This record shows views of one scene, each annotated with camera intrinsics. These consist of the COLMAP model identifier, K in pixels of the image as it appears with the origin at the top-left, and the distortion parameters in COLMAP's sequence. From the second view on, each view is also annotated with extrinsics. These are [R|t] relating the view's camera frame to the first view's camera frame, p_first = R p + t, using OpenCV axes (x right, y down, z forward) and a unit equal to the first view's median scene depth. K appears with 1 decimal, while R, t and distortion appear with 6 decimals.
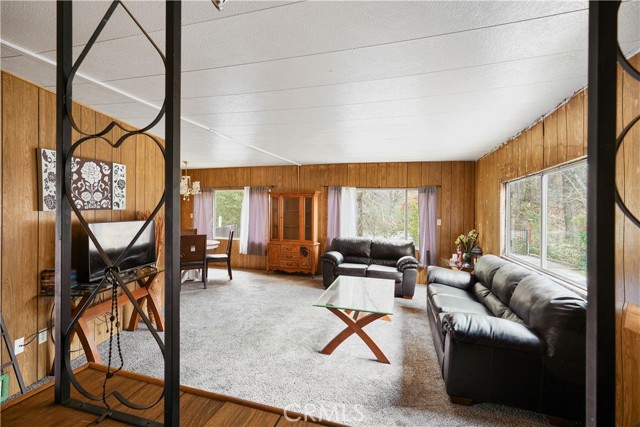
lens RADIAL K [[294.0, 0, 317.1], [0, 294.0, 207.9], [0, 0, 1]] dist [-0.000359, 0.000290]
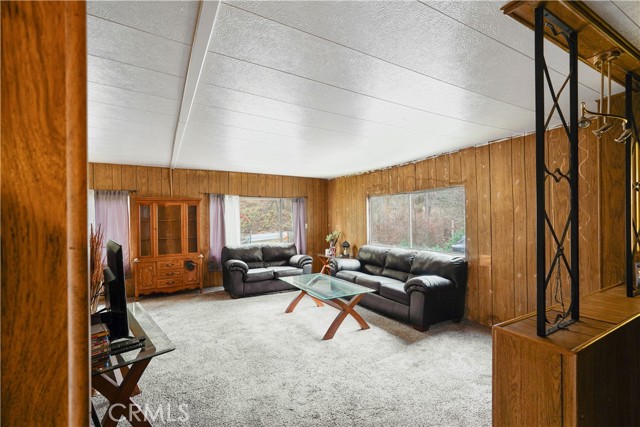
lens RADIAL K [[283.8, 0, 320.0], [0, 283.8, 213.5], [0, 0, 1]] dist [-0.003124, -0.000052]
pose [[0.691242, -0.013937, 0.722489, -0.404493], [0.016223, 0.999861, 0.003767, -0.007023], [-0.722441, 0.009117, 0.691373, 0.114377]]
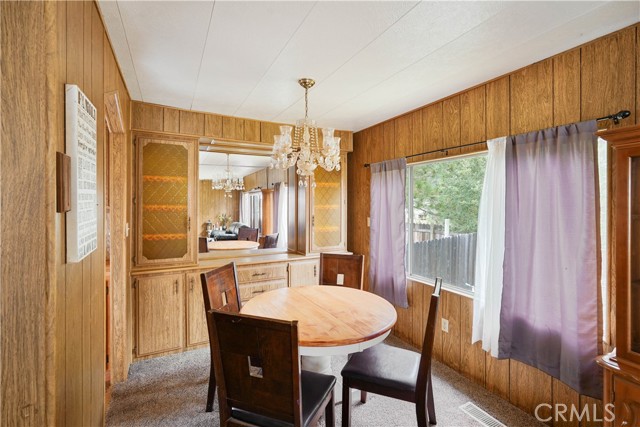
lens RADIAL K [[284.7, 0, 319.0], [0, 284.7, 206.0], [0, 0, 1]] dist [-0.001158, 0.000130]
pose [[0.698910, -0.002539, -0.715205, -0.177086], [0.004837, 0.999988, 0.001177, -0.001507], [0.715193, -0.004282, 0.698914, 0.747412]]
